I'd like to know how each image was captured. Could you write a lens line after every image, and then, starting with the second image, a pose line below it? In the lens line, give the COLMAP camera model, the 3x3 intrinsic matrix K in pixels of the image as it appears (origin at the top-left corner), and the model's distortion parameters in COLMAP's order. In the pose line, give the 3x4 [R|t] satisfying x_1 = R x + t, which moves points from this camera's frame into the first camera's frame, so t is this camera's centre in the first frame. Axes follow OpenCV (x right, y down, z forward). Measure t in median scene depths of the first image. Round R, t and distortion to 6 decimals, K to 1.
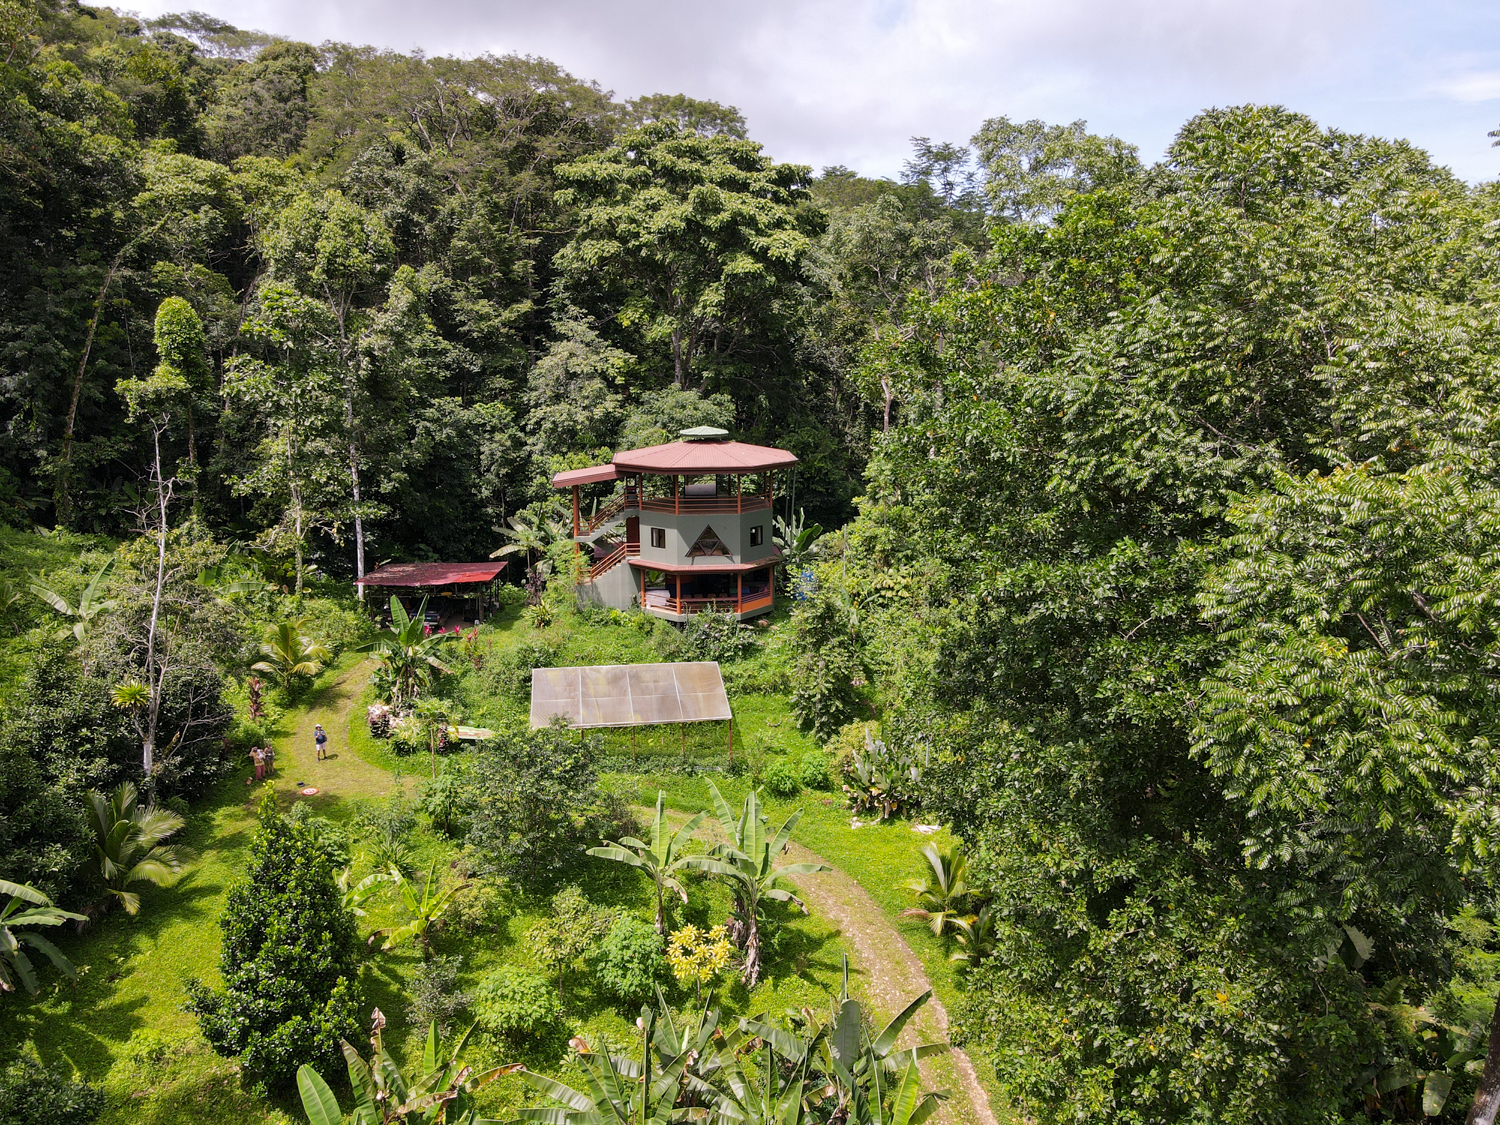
lens RADIAL K [[1046.5, 0, 750.0], [0, 1046.5, 562.5], [0, 0, 1]] dist [0.003753, 0.002594]
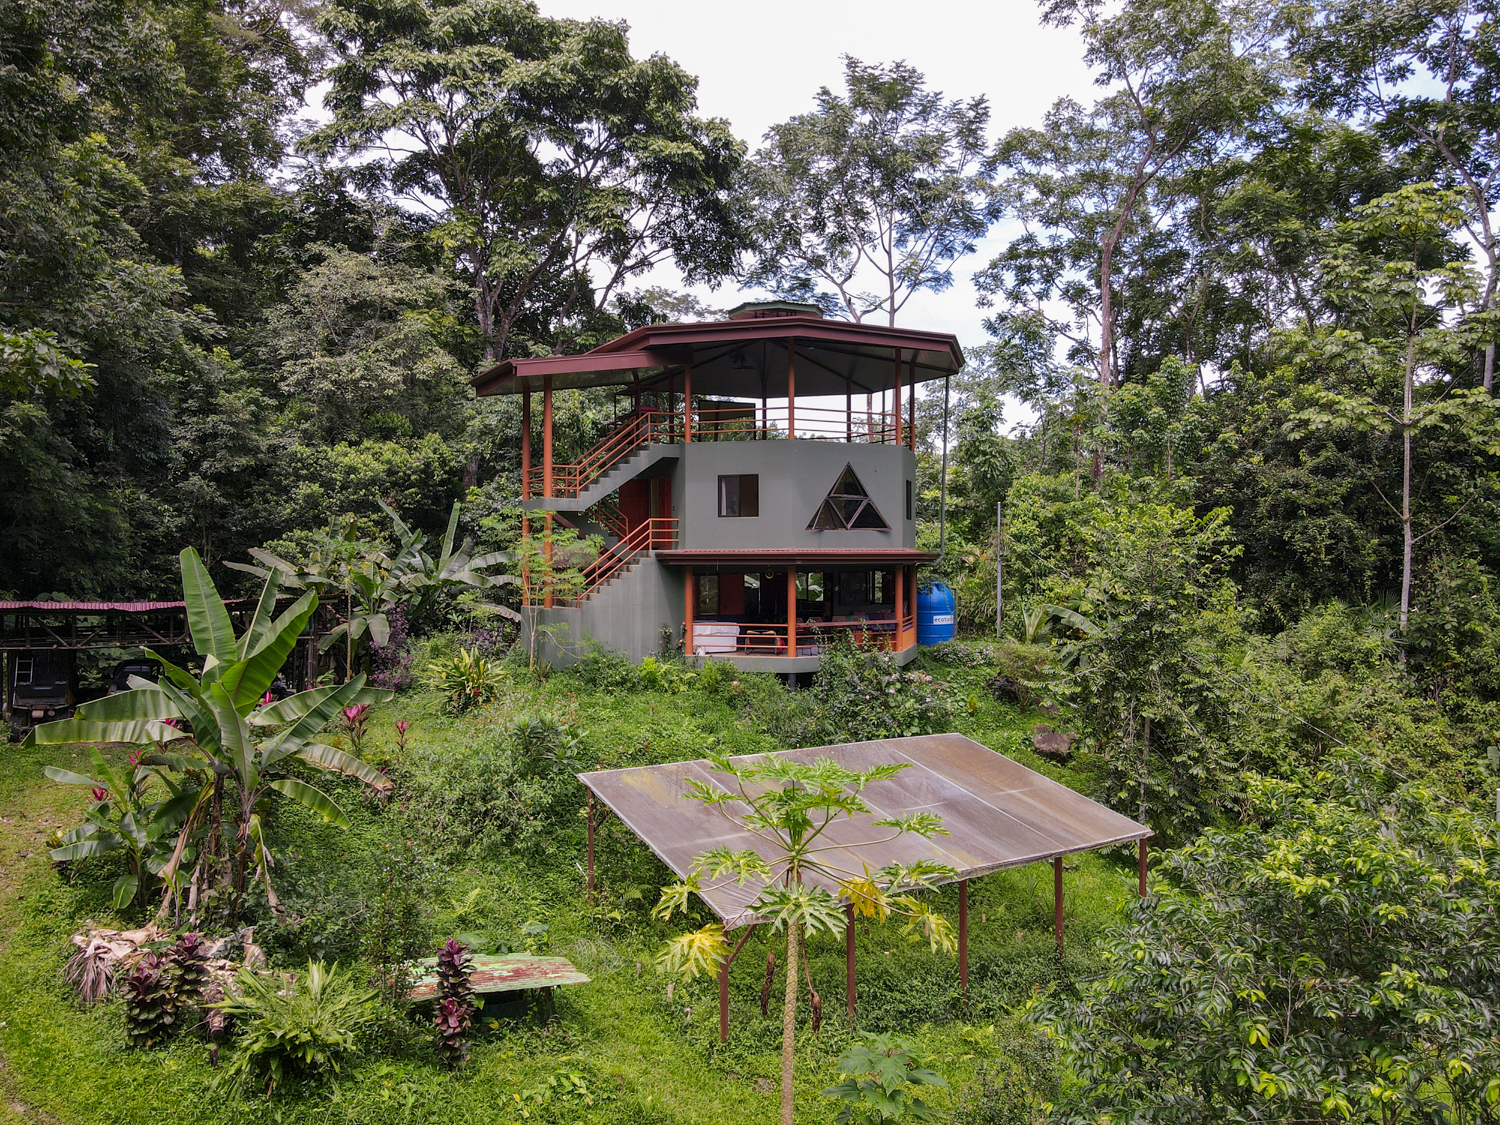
lens RADIAL K [[1075.8, 0, 743.3], [0, 1075.8, 570.6], [0, 0, 1]] dist [0.026023, 0.004774]
pose [[0.921804, -0.005666, 0.387616, -0.266186], [0.077365, 0.982468, -0.169622, 0.089032], [-0.379859, 0.186346, 0.906081, 0.553914]]
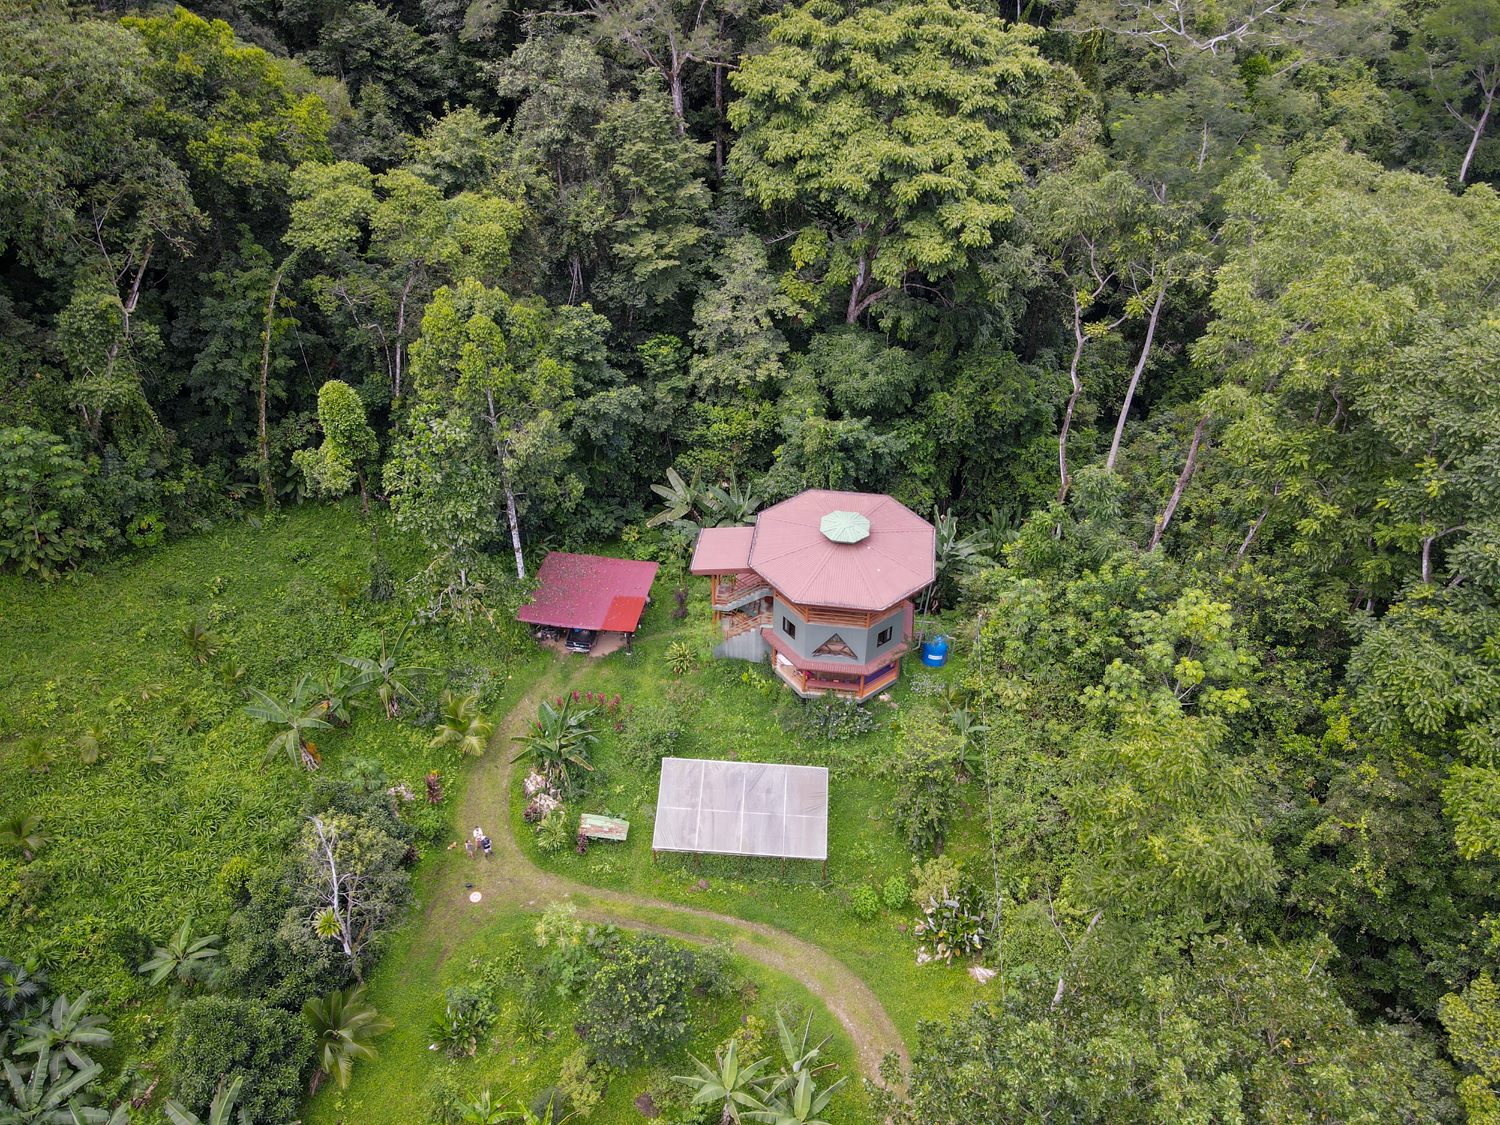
lens RADIAL K [[1046.5, 0, 750.0], [0, 1046.5, 562.5], [0, 0, 1]] dist [0.003753, 0.002594]
pose [[0.975351, 0.143606, -0.167532, 0.037874], [-0.053547, 0.890584, 0.451655, -0.531588], [0.214062, -0.431551, 0.876322, 0.109176]]
